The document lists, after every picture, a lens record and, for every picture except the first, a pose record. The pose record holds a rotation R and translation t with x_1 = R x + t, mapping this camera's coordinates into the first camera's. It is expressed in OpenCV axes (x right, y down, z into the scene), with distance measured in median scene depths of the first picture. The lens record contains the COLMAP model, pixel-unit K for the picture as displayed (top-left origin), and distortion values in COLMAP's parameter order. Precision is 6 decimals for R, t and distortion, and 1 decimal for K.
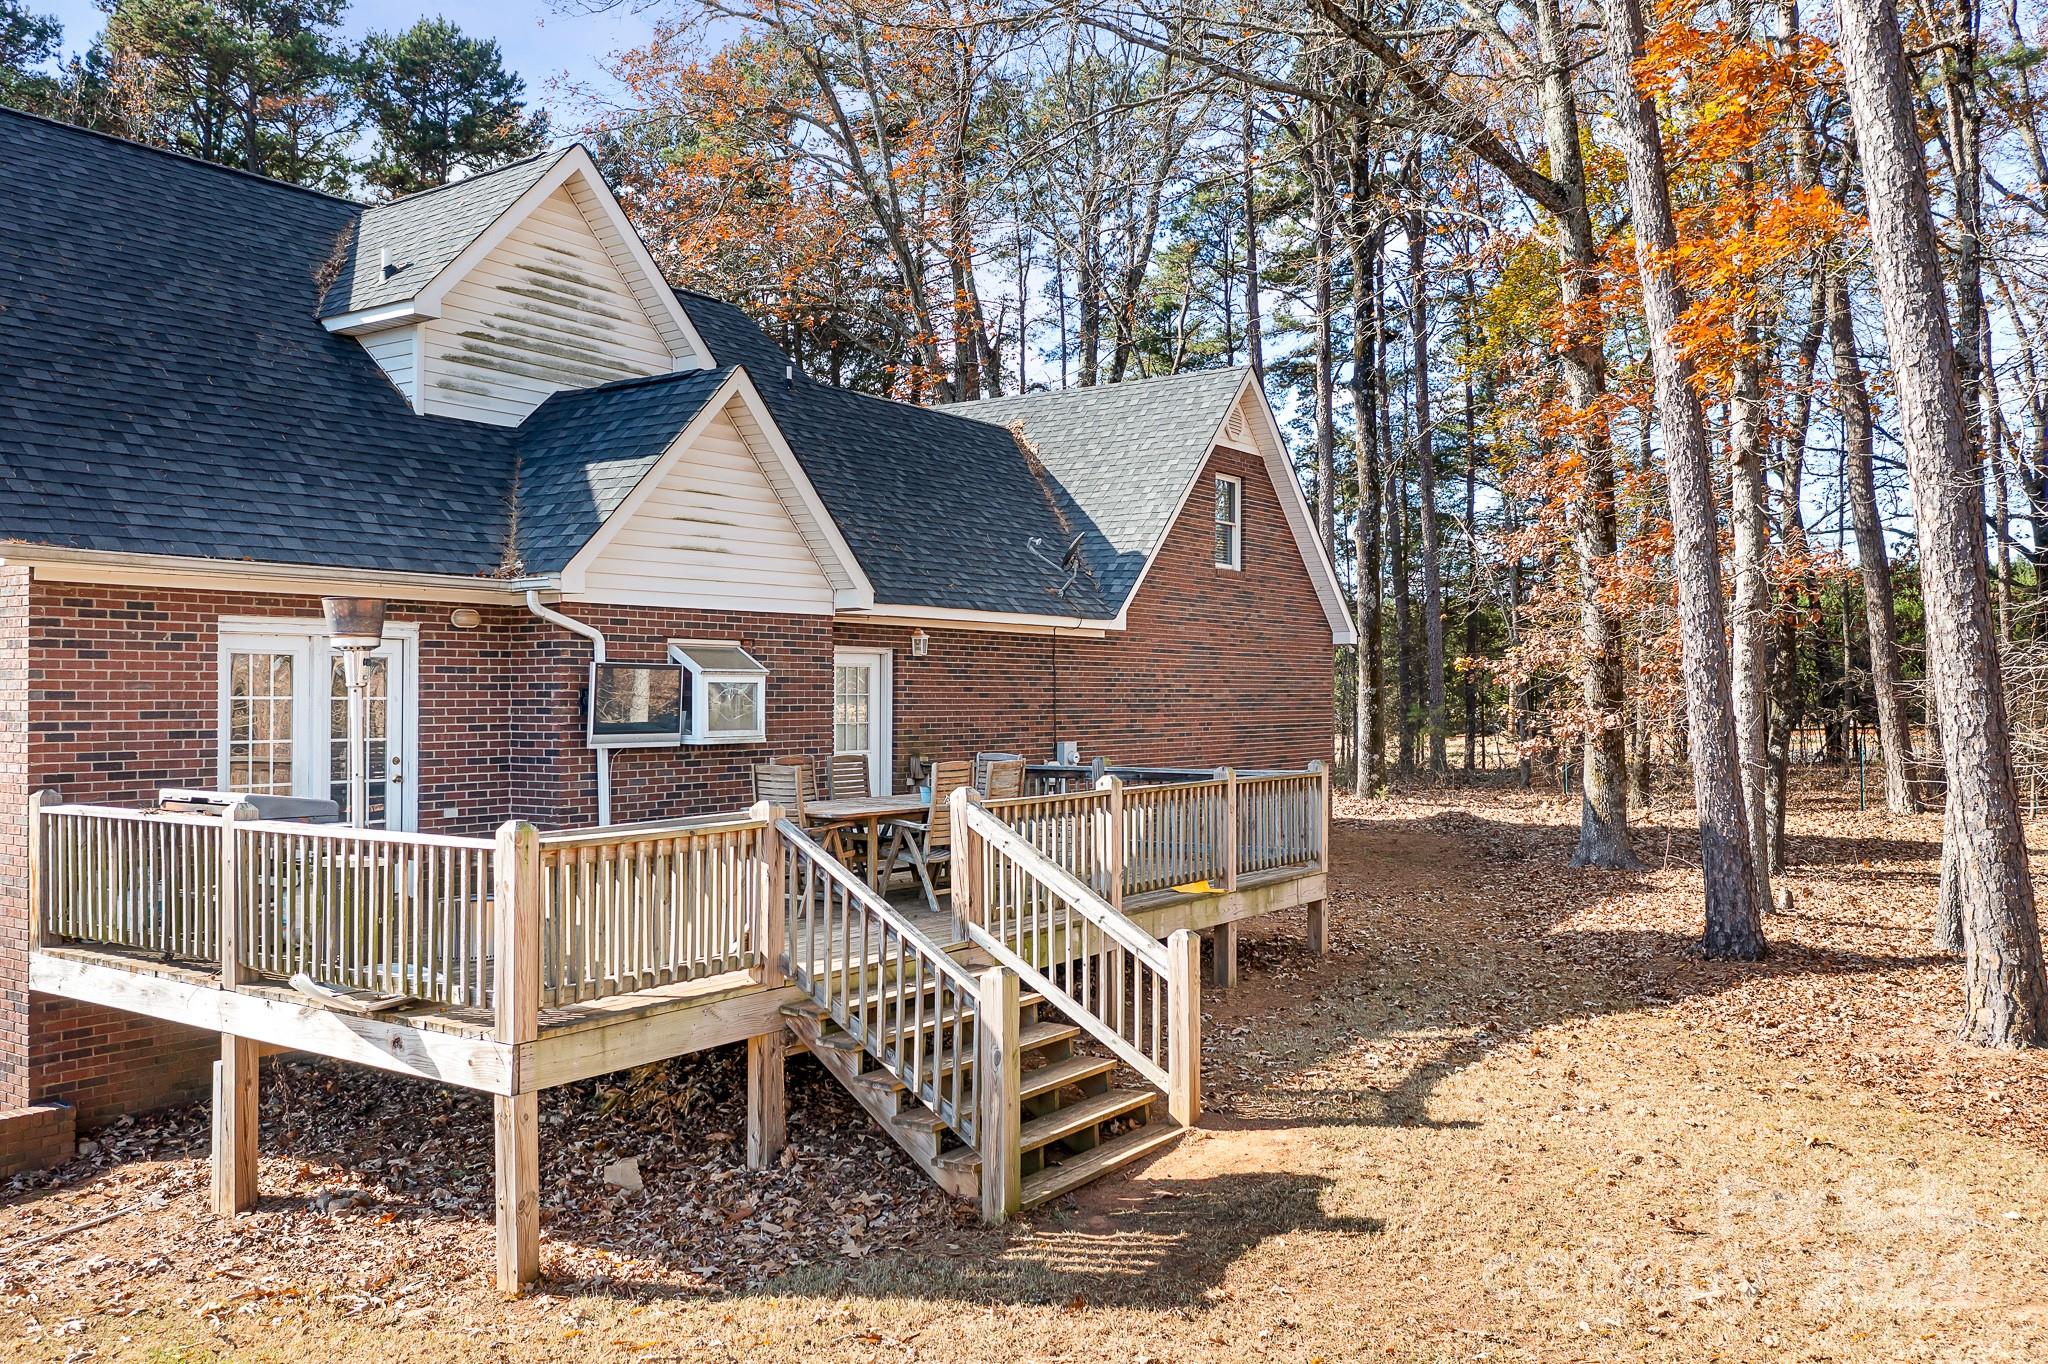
lens RADIAL K [[1642.7, 0, 1025.0], [0, 1642.7, 684.5], [0, 0, 1]] dist [-0.017718, 0.001203]
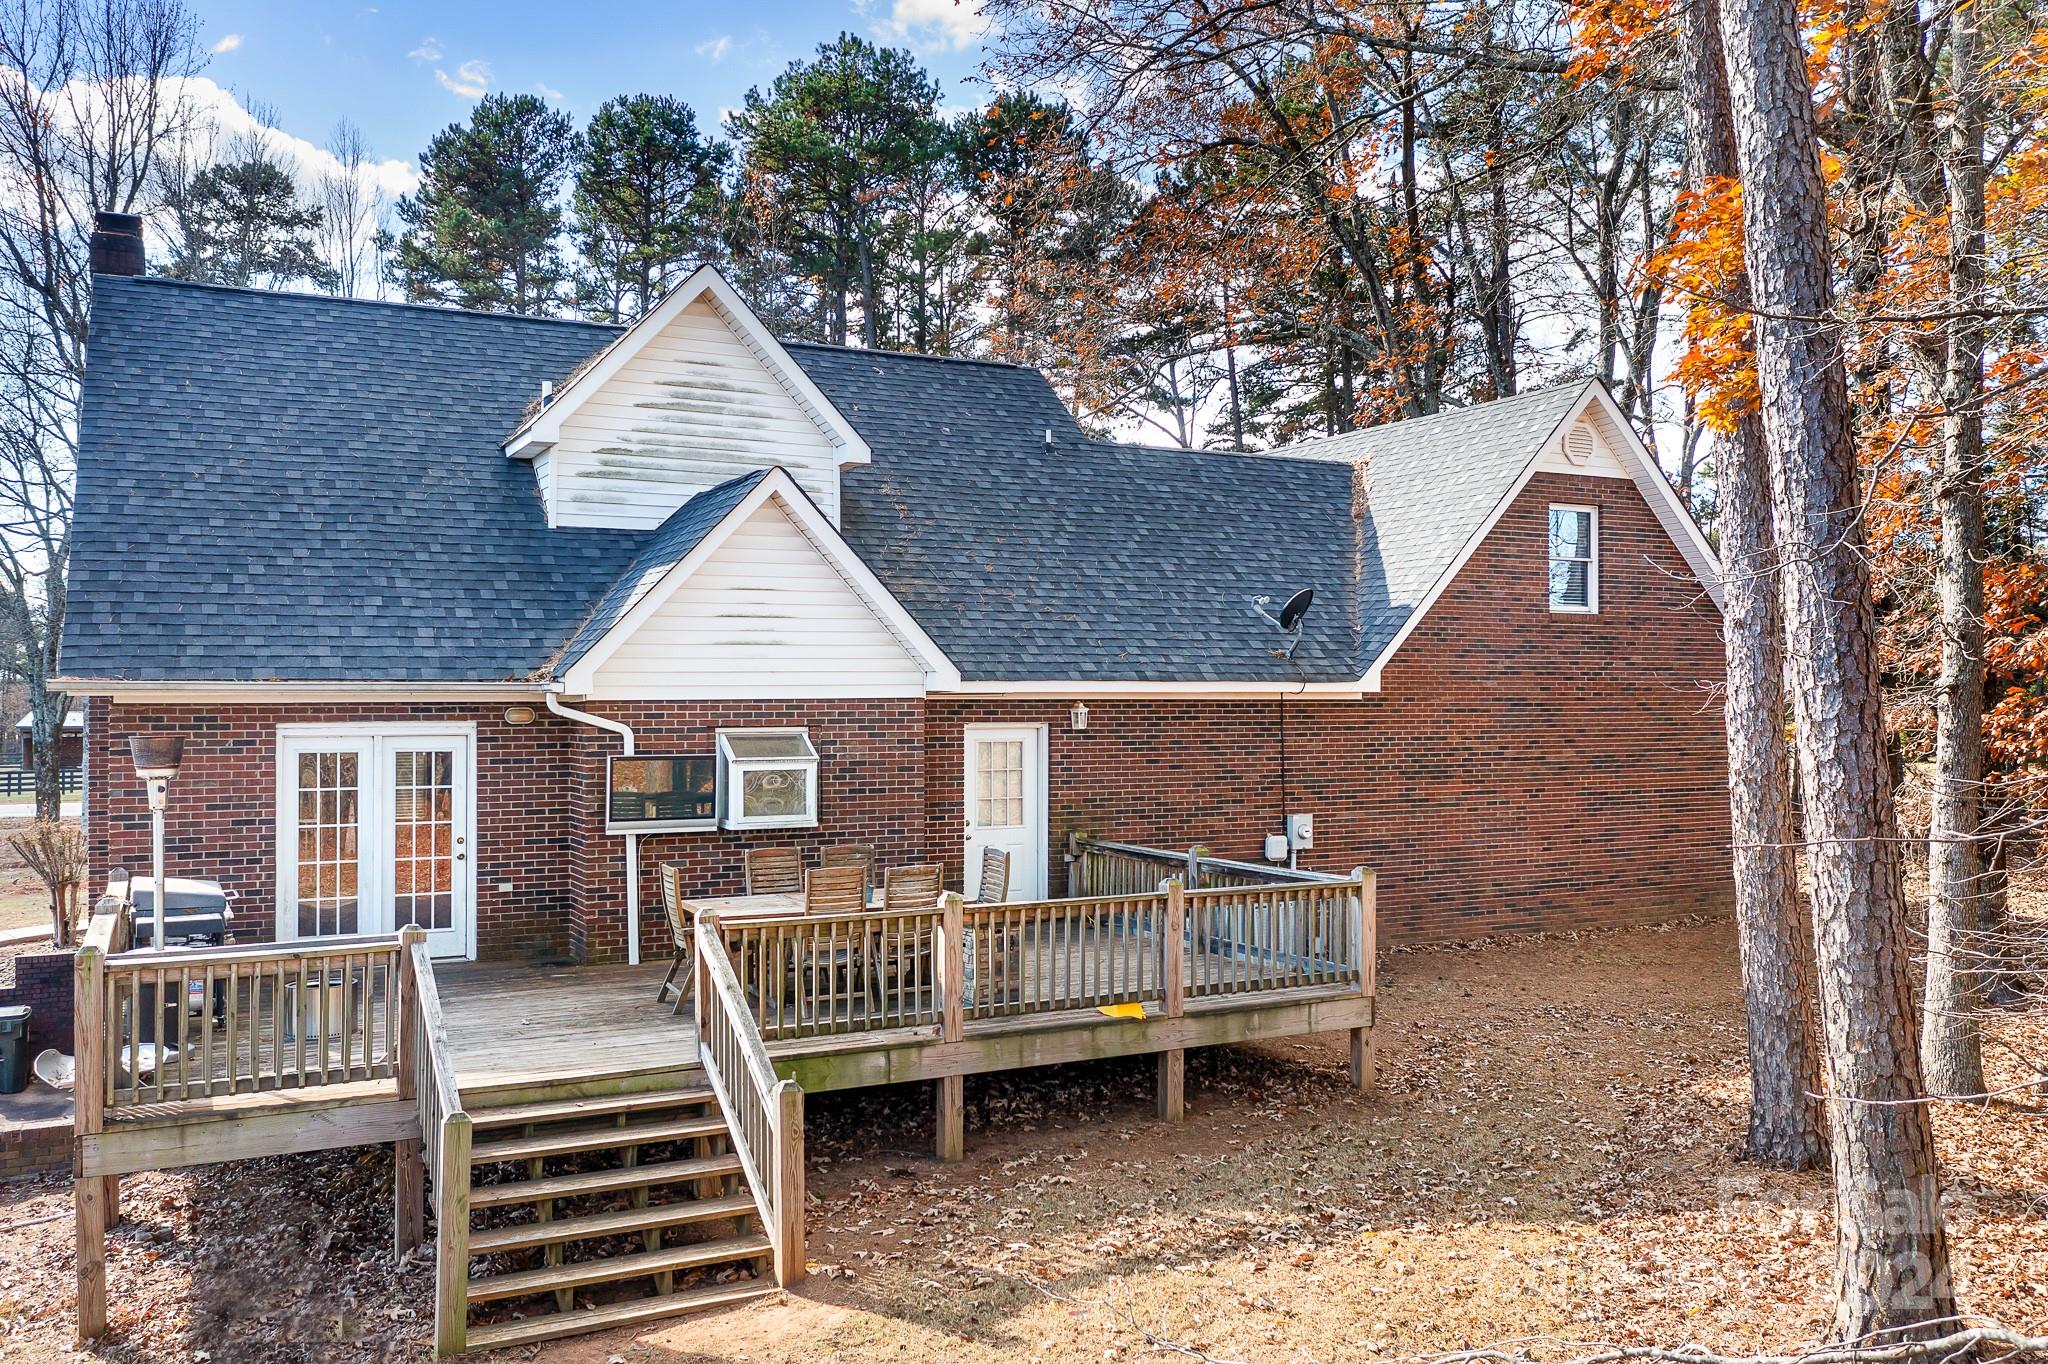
lens RADIAL K [[1642.7, 0, 1024.7], [0, 1642.7, 684.5], [0, 0, 1]] dist [-0.017718, 0.001203]
pose [[0.883030, -0.004165, -0.469299, 0.490479], [0.004803, 0.999988, 0.000163, -0.059493], [0.469293, -0.002398, 0.883040, 0.162543]]
